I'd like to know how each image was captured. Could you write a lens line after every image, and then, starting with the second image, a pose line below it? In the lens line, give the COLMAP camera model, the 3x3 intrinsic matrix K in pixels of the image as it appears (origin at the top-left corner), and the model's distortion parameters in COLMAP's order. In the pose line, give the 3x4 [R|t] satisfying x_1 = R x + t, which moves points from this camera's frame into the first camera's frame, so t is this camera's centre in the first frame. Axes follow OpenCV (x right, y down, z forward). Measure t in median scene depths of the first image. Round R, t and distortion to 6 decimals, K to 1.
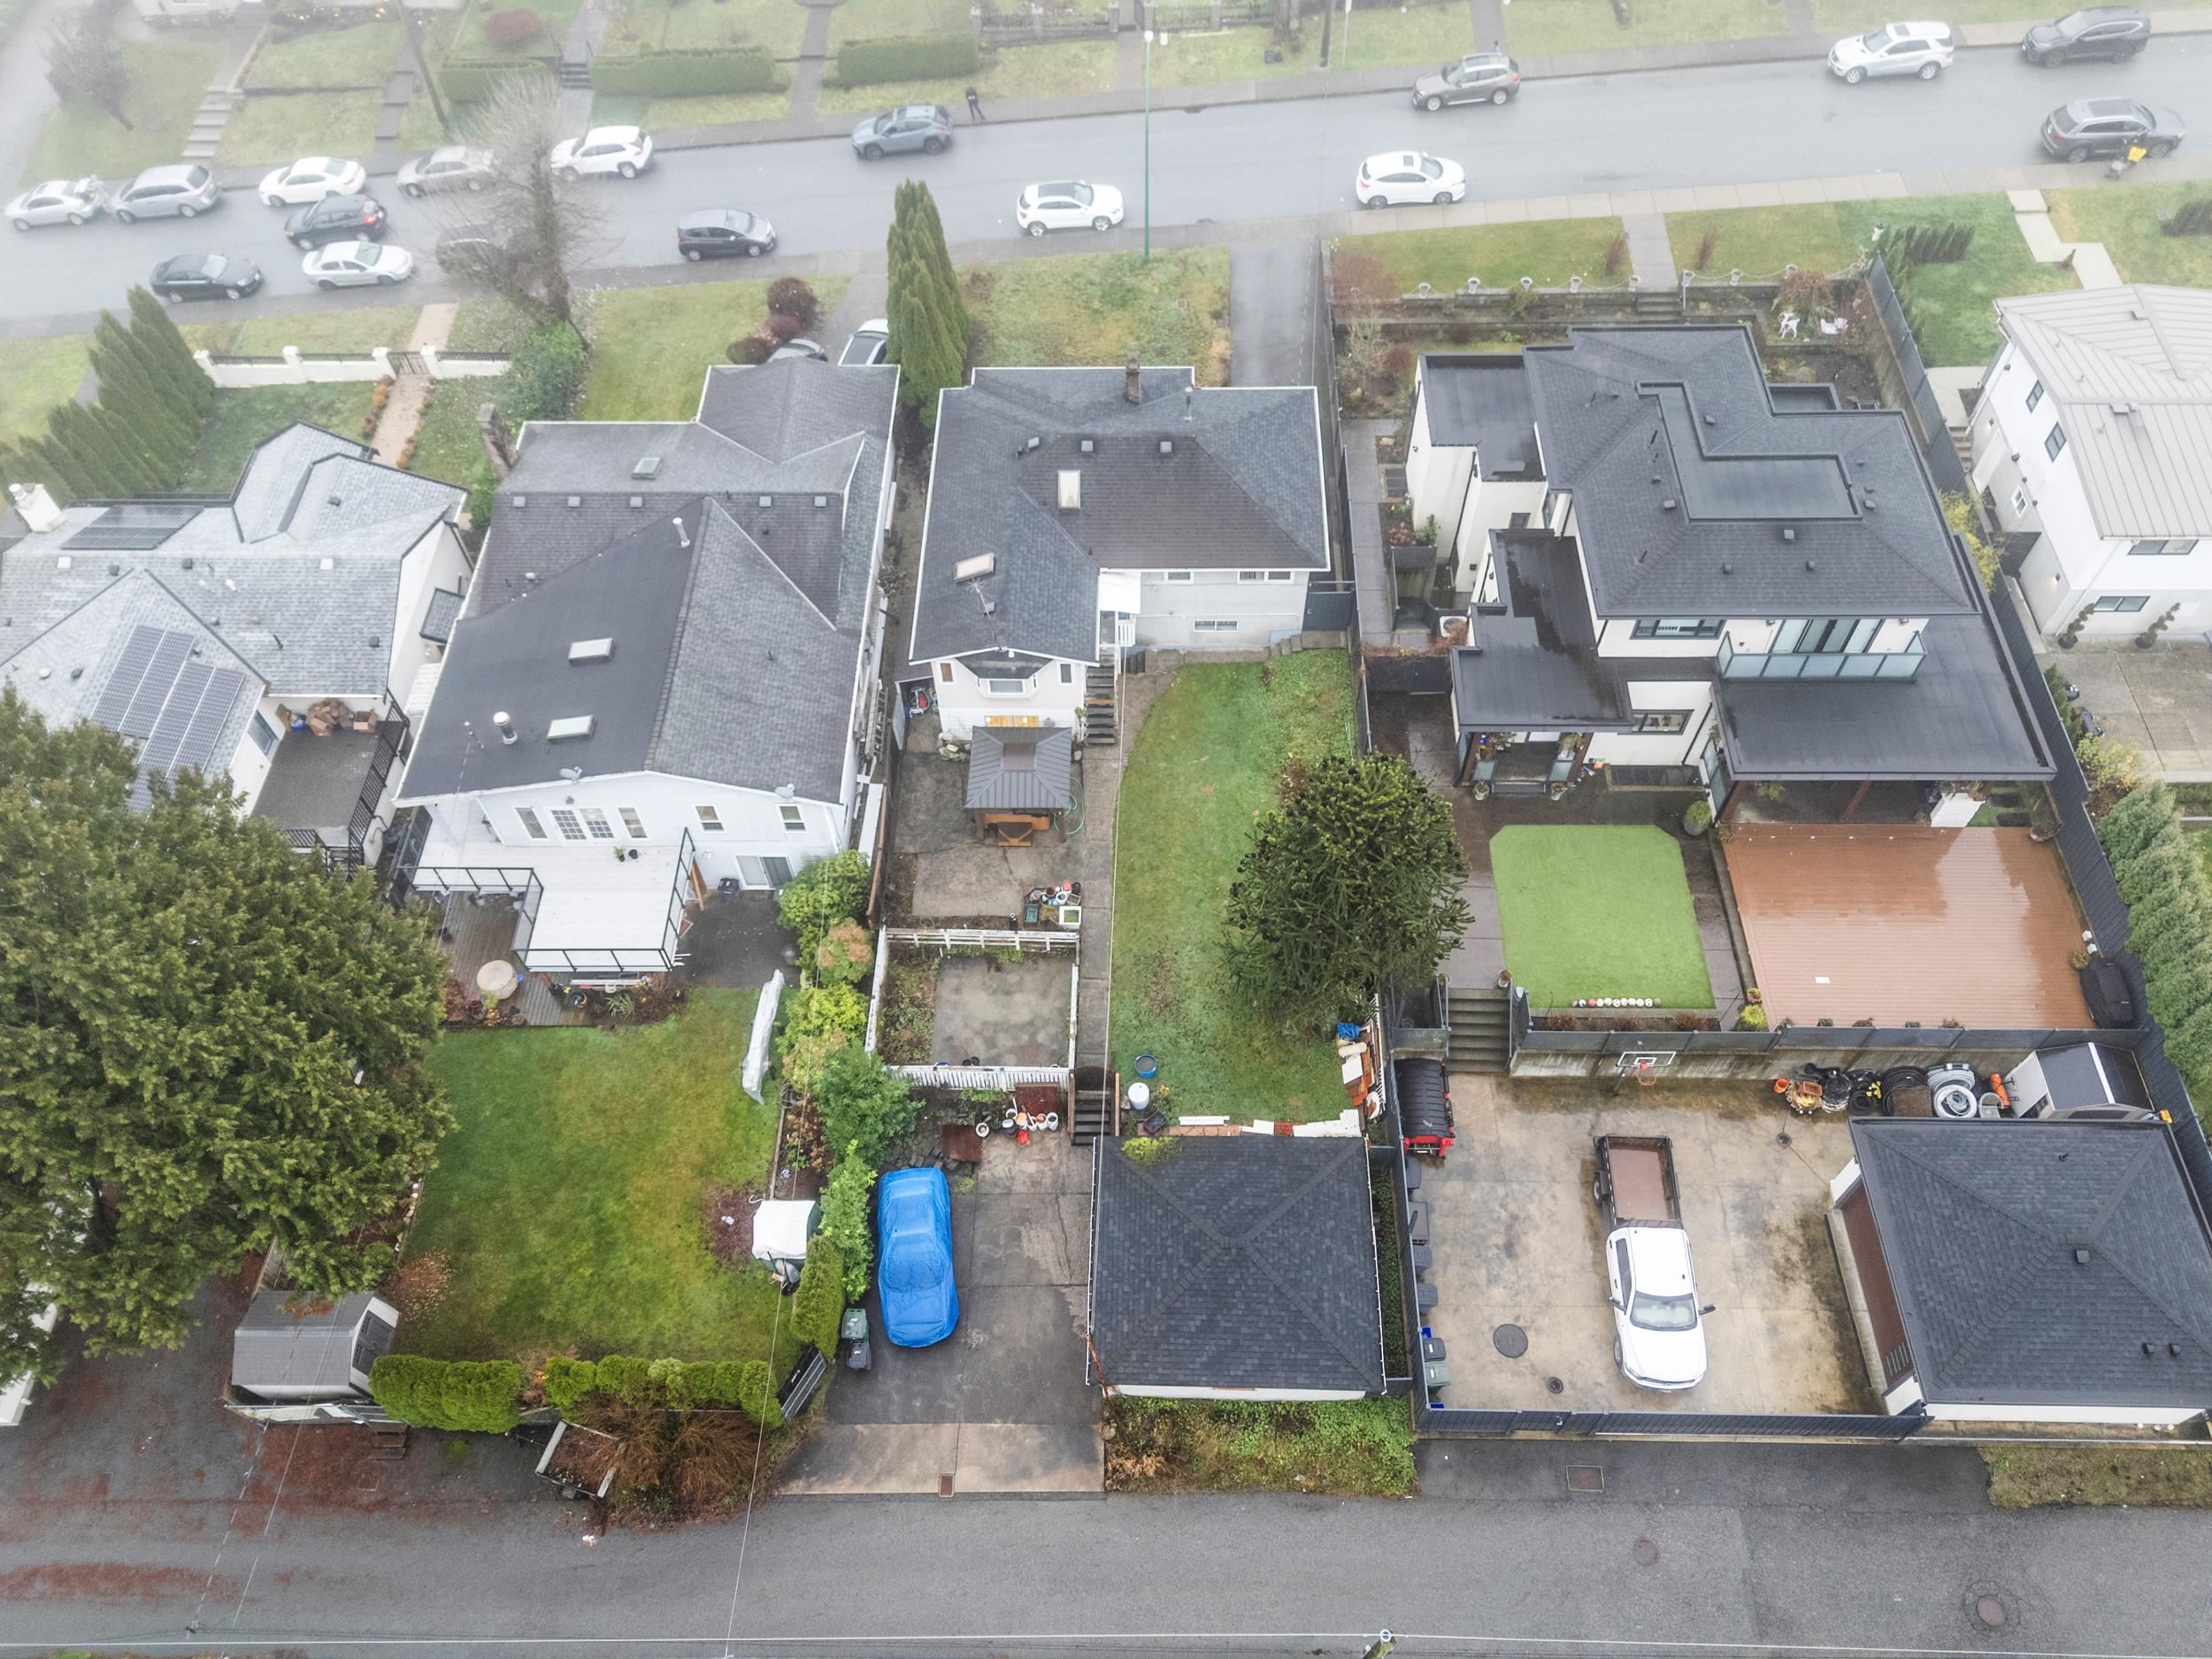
lens RADIAL K [[1620.9, 0, 1106.0], [0, 1620.9, 829.5], [0, 0, 1]] dist [0.083930, -0.084354]
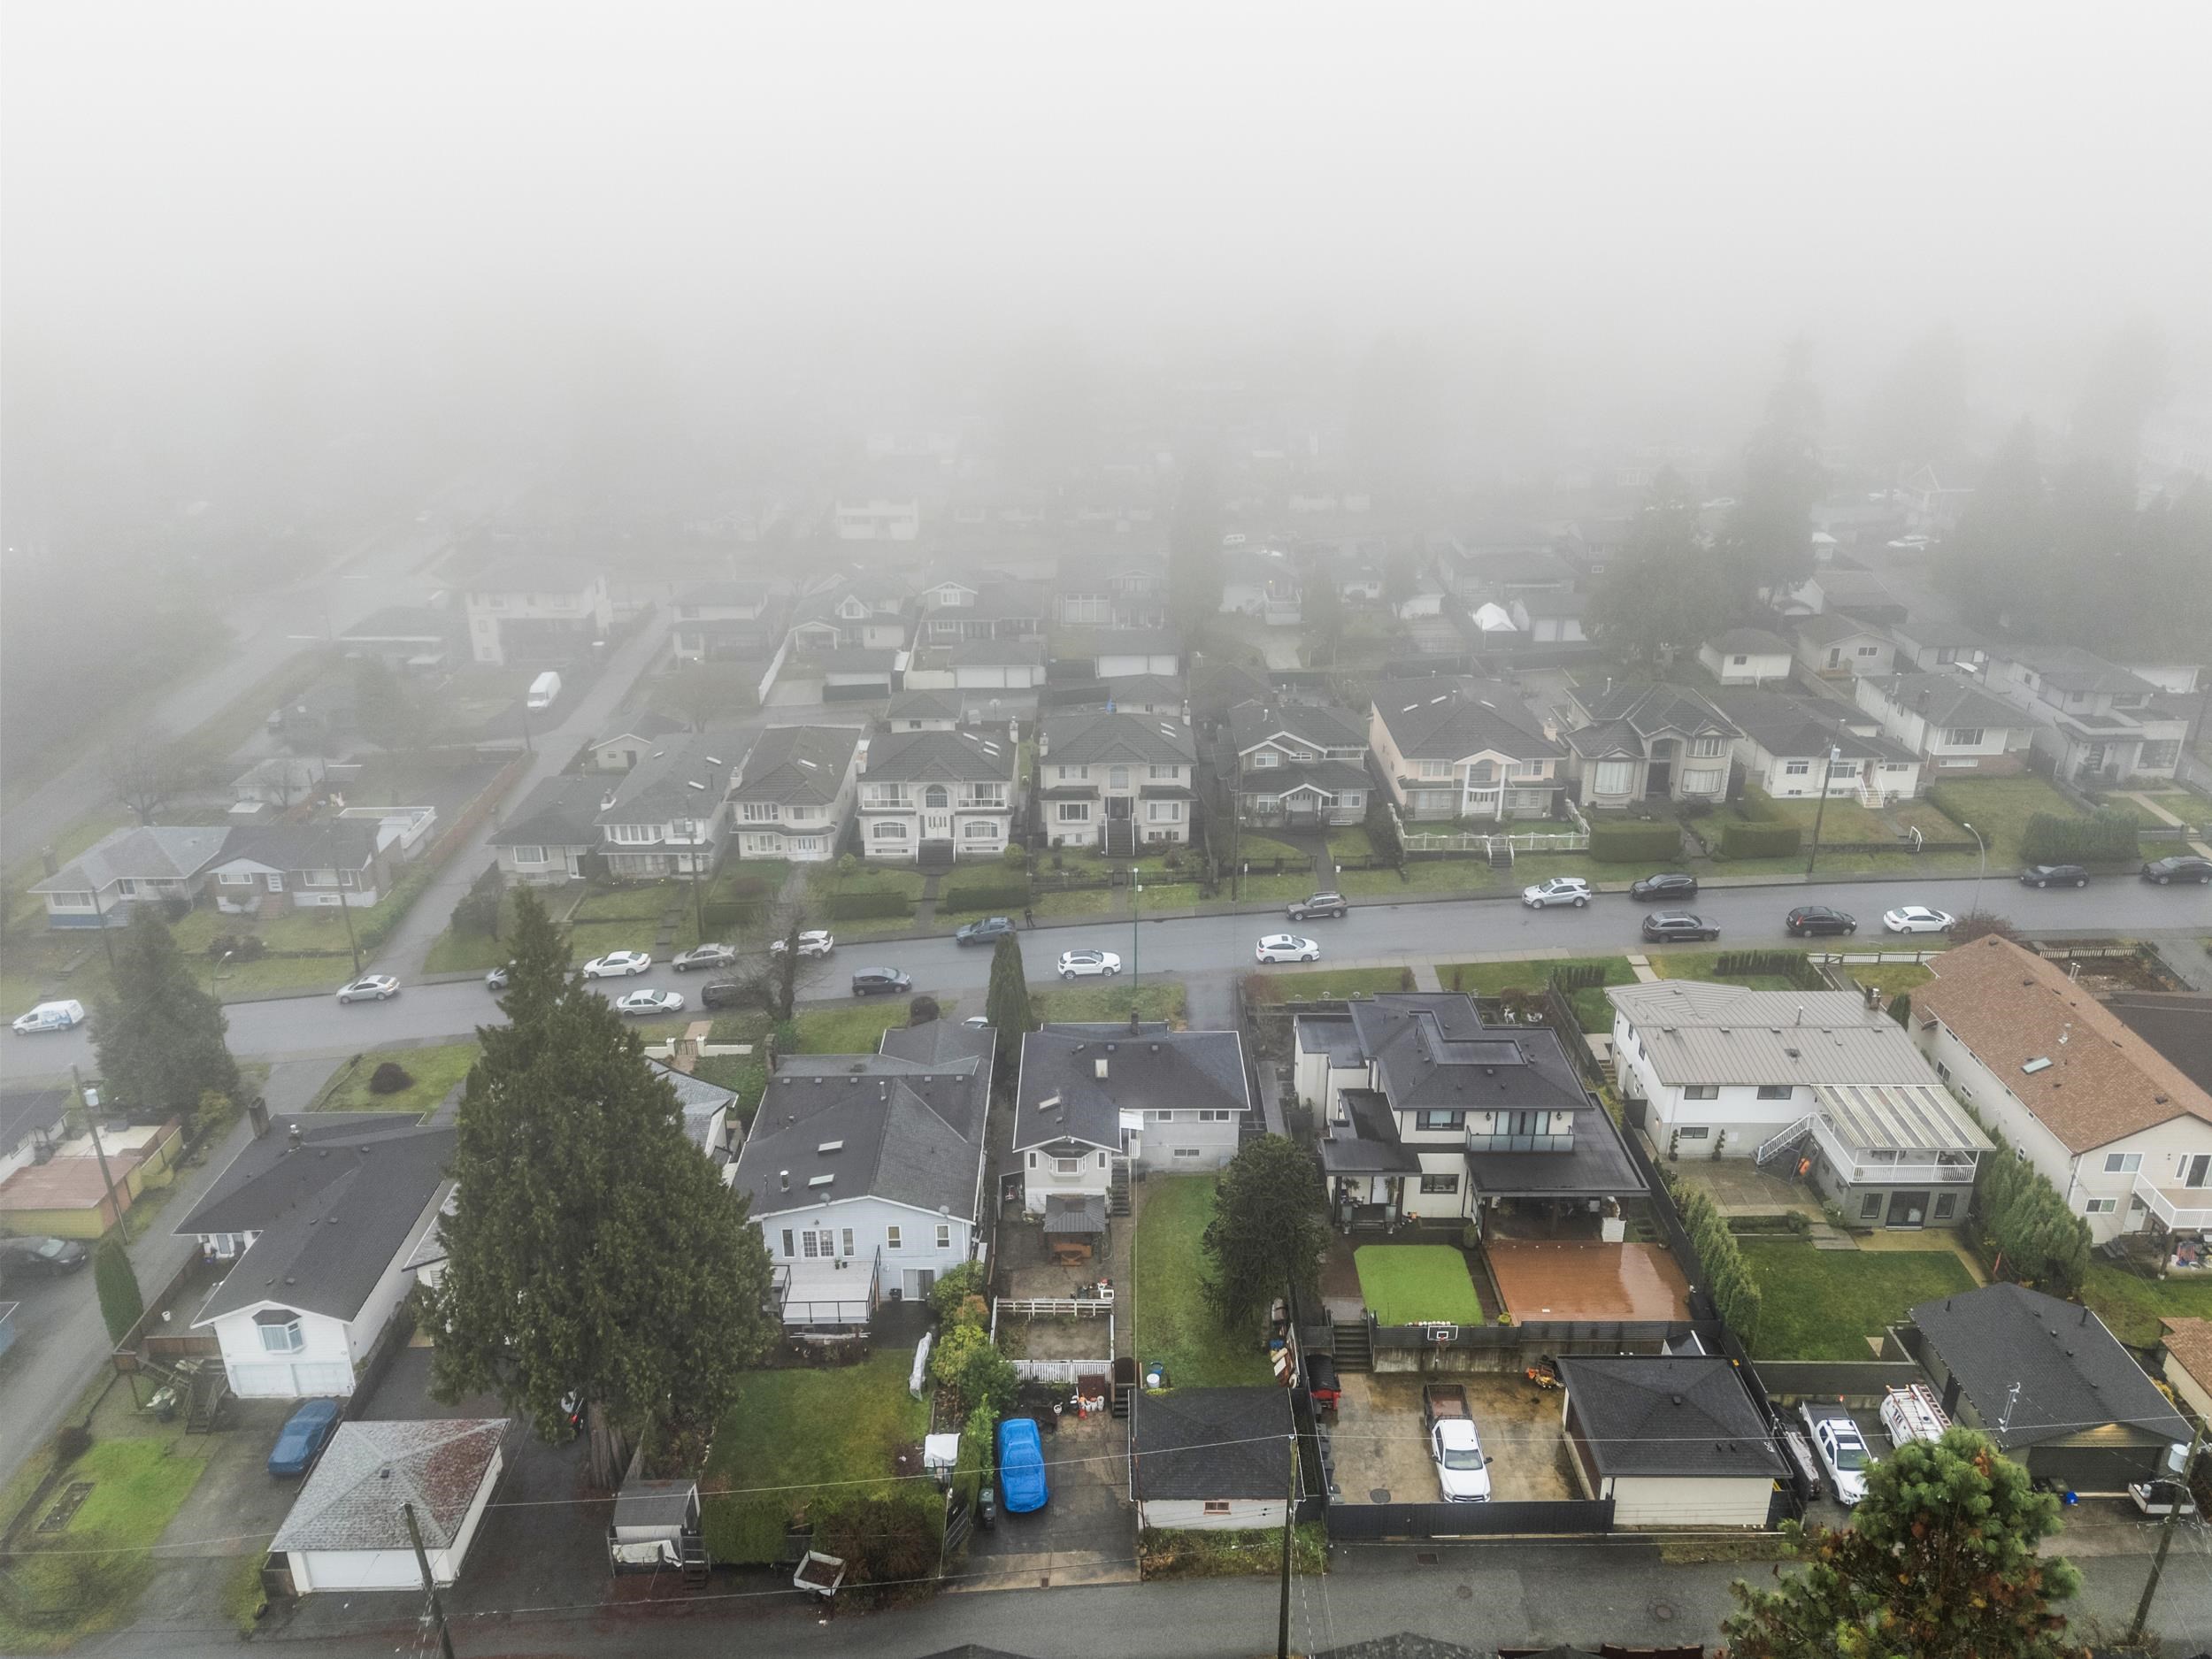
lens RADIAL K [[1620.9, 0, 1106.0], [0, 1620.9, 829.5], [0, 0, 1]] dist [0.083930, -0.084354]
pose [[0.999486, 0.007259, 0.031239, -0.077821], [0.010561, 0.845232, -0.534296, 0.536439], [-0.030283, 0.534351, 0.844720, -0.660345]]
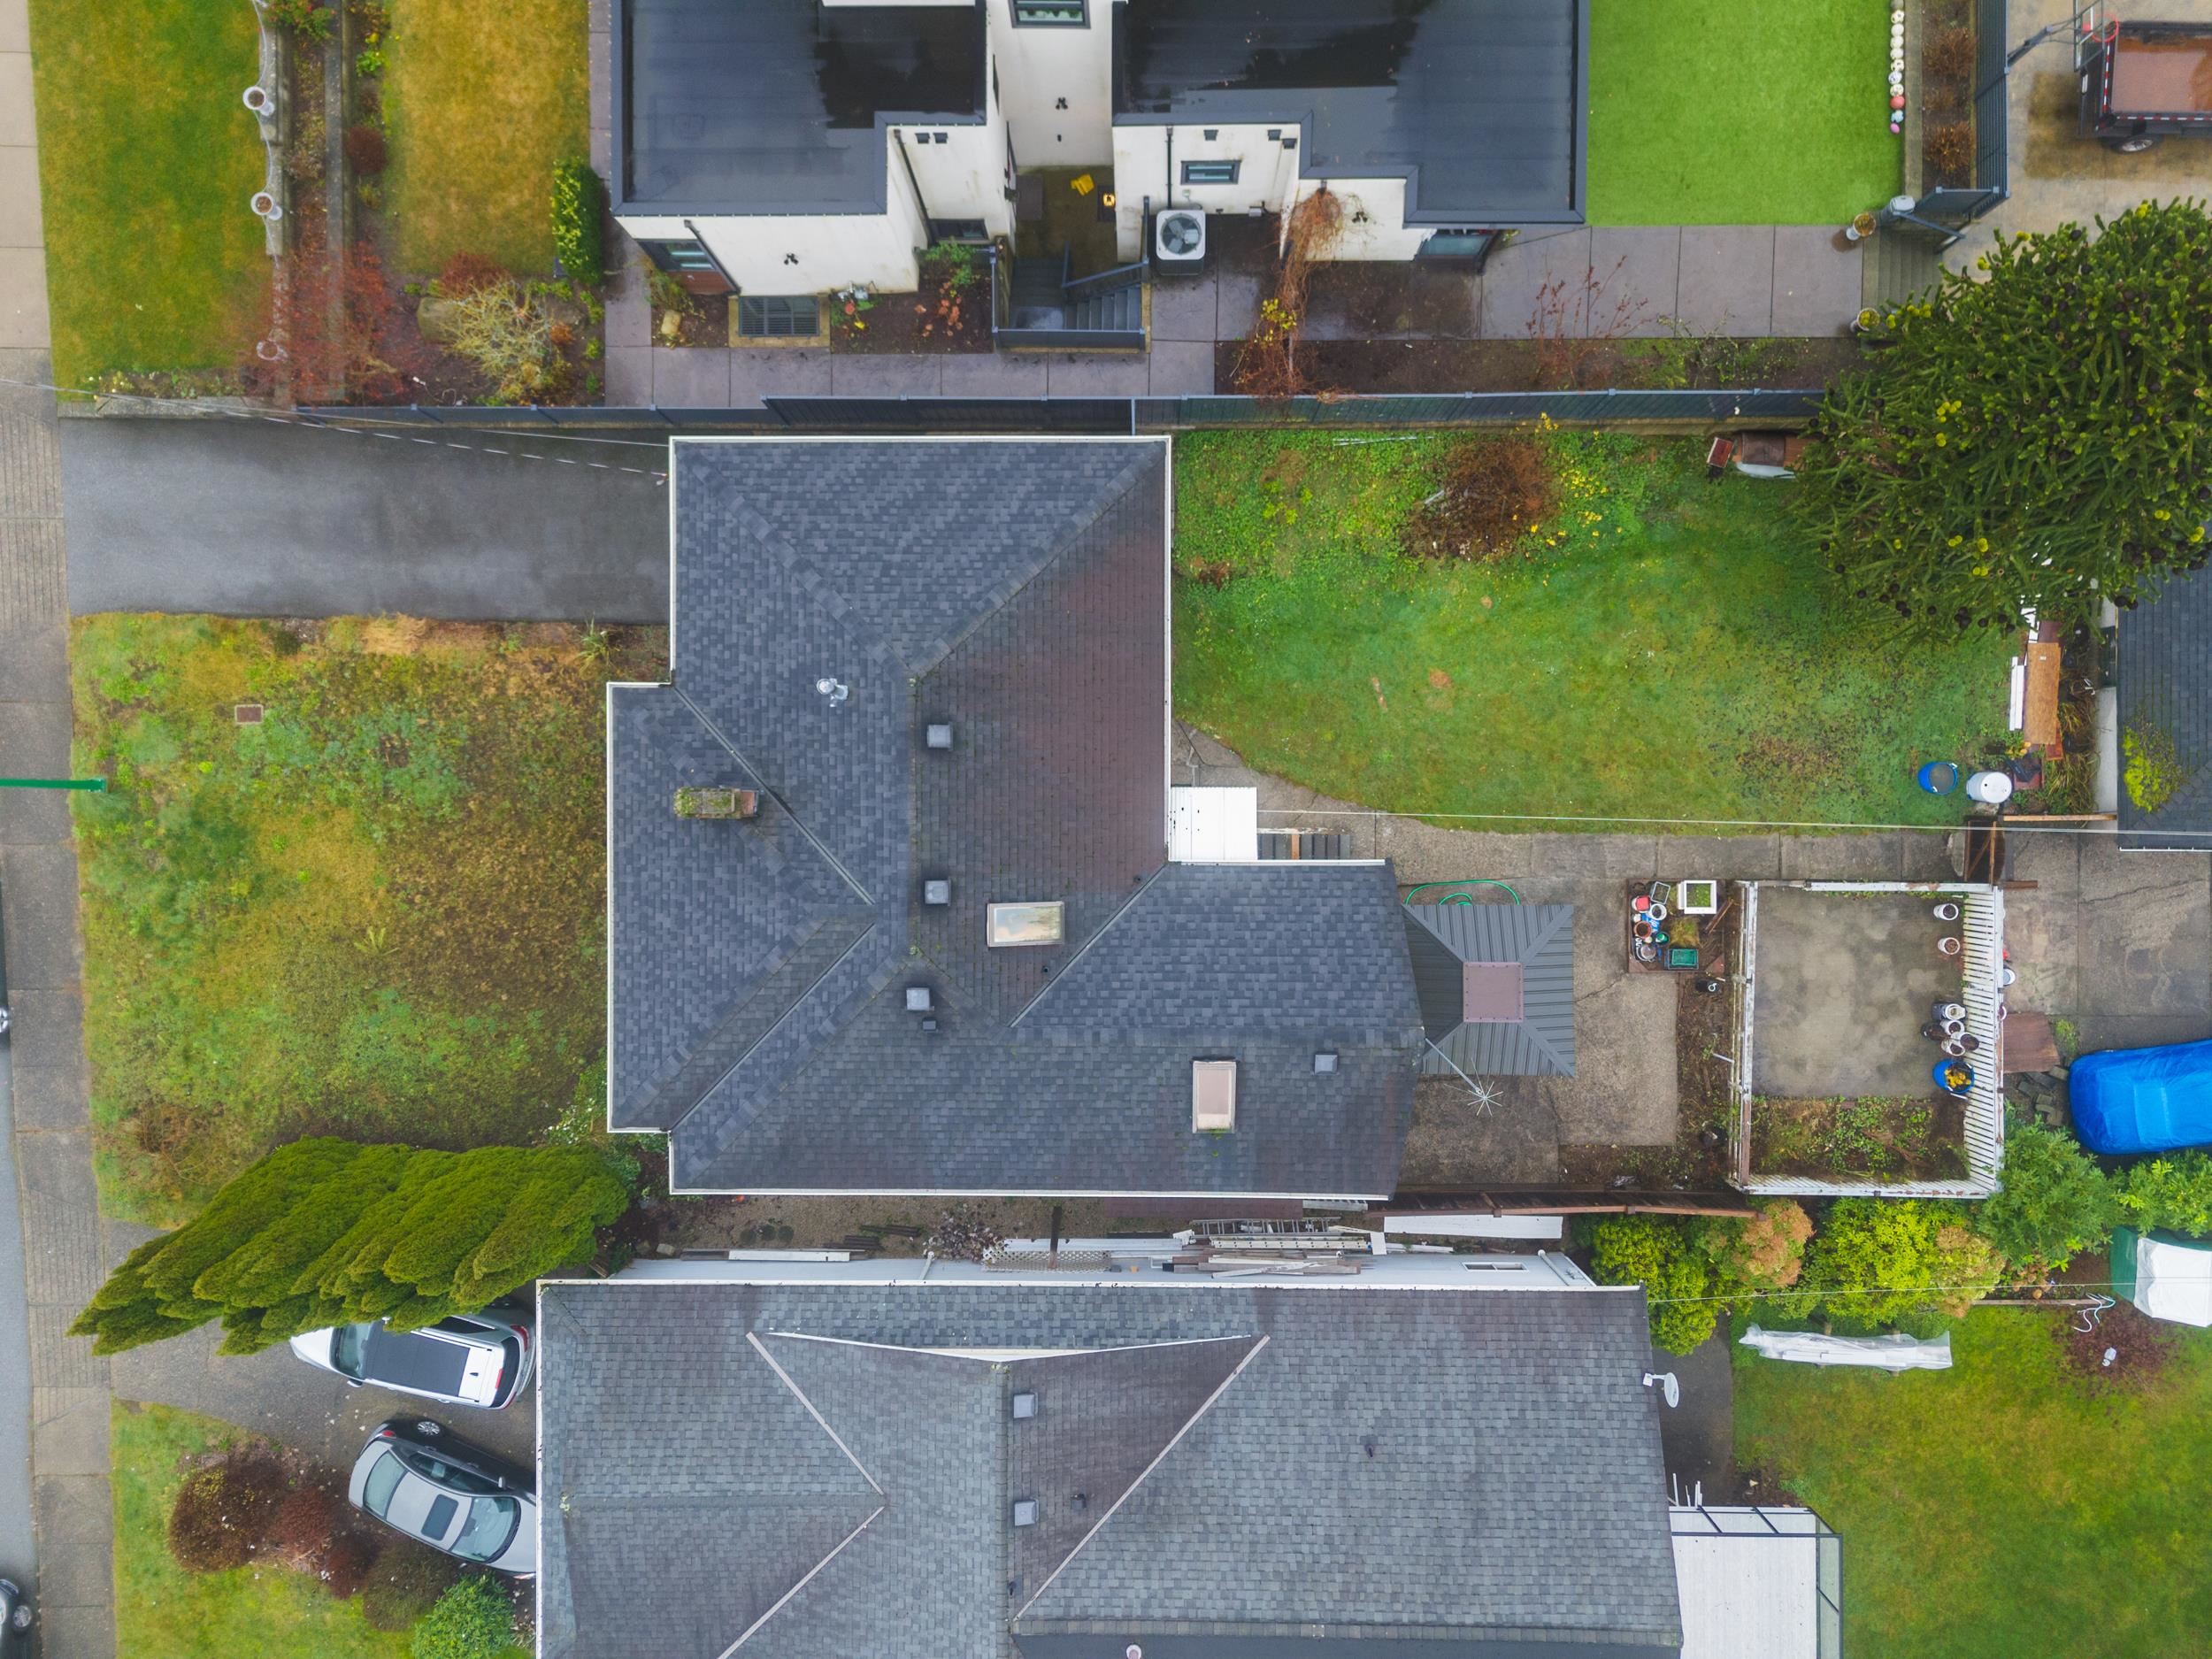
lens RADIAL K [[1620.9, 0, 1106.0], [0, 1620.9, 829.5], [0, 0, 1]] dist [0.083930, -0.084354]
pose [[-0.020324, -0.999559, 0.021674, -0.004640], [0.830847, -0.004827, 0.556479, -0.490147], [-0.556129, 0.029317, 0.830579, 0.577969]]
